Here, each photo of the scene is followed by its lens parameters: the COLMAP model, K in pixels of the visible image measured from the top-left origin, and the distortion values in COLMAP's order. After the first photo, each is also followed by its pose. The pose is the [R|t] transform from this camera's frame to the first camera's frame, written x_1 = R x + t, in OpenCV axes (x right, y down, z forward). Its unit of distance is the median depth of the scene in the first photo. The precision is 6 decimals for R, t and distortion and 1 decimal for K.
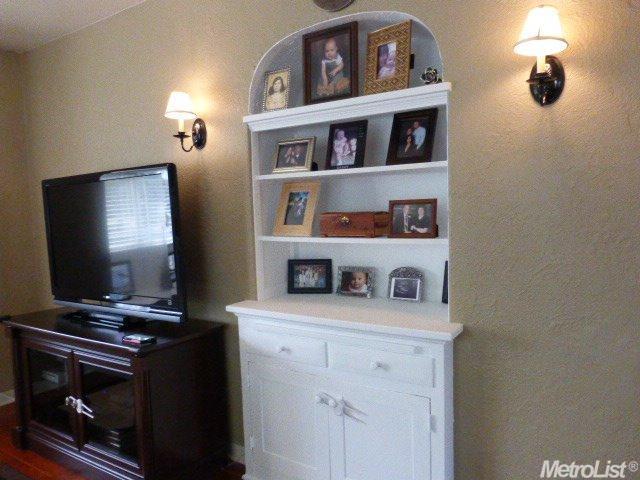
lens RADIAL K [[462.4, 0, 346.9], [0, 462.4, 238.0], [0, 0, 1]] dist [0.000890, 0.002645]
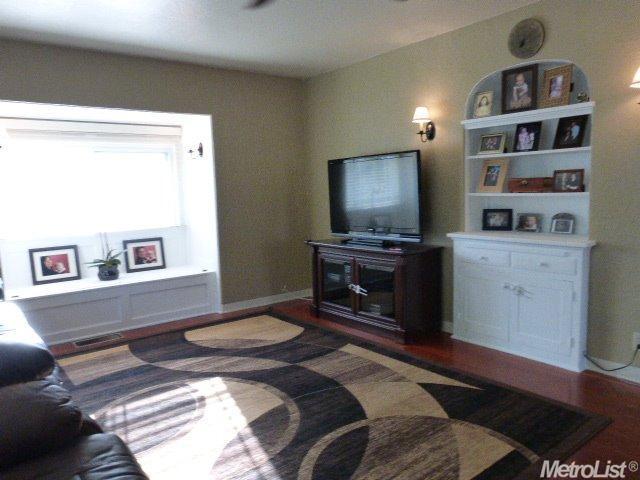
lens RADIAL K [[462.4, 0, 346.9], [0, 462.4, 238.0], [0, 0, 1]] dist [0.000890, 0.002645]
pose [[0.943002, 0.040163, -0.330356, -0.046491], [-0.022250, 0.998079, 0.057829, 0.075656], [0.332044, -0.047182, 0.942083, -0.764114]]
